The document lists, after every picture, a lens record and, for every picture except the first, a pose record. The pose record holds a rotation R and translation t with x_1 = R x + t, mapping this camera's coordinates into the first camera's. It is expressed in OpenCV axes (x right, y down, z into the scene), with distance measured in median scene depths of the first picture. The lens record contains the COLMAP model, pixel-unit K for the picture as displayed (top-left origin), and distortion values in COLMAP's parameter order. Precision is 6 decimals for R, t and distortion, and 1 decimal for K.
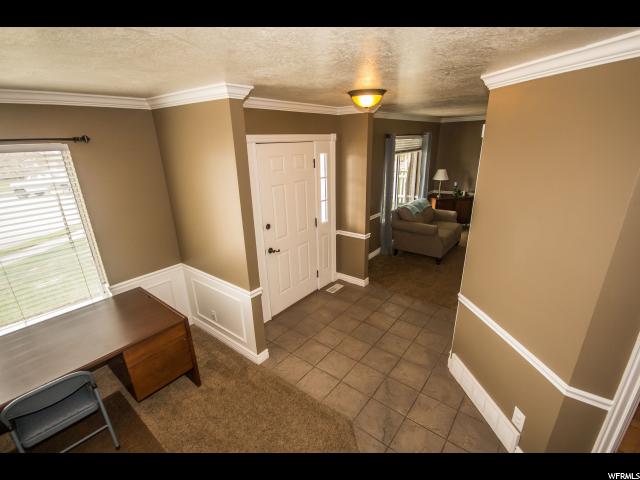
lens RADIAL K [[295.5, 0, 316.7], [0, 295.5, 248.2], [0, 0, 1]] dist [0.002965, -0.007153]
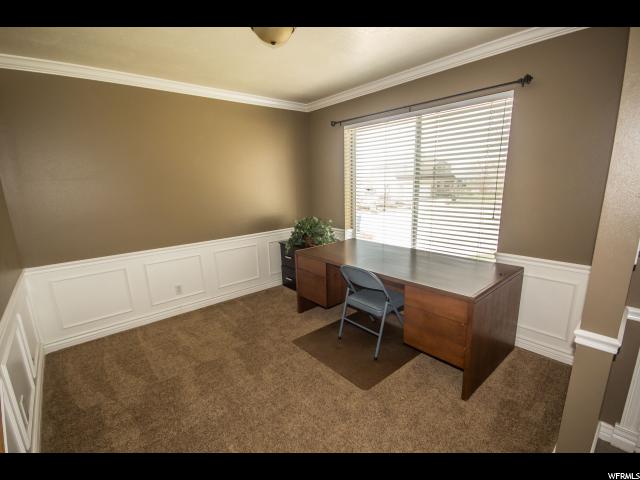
lens RADIAL K [[295.5, 0, 316.7], [0, 295.5, 248.2], [0, 0, 1]] dist [0.002965, -0.007153]
pose [[-0.198832, 0.251157, -0.947305, 0.303484], [-0.300342, 0.904479, 0.302842, 0.012696], [0.932878, 0.344730, -0.104406, 0.659886]]
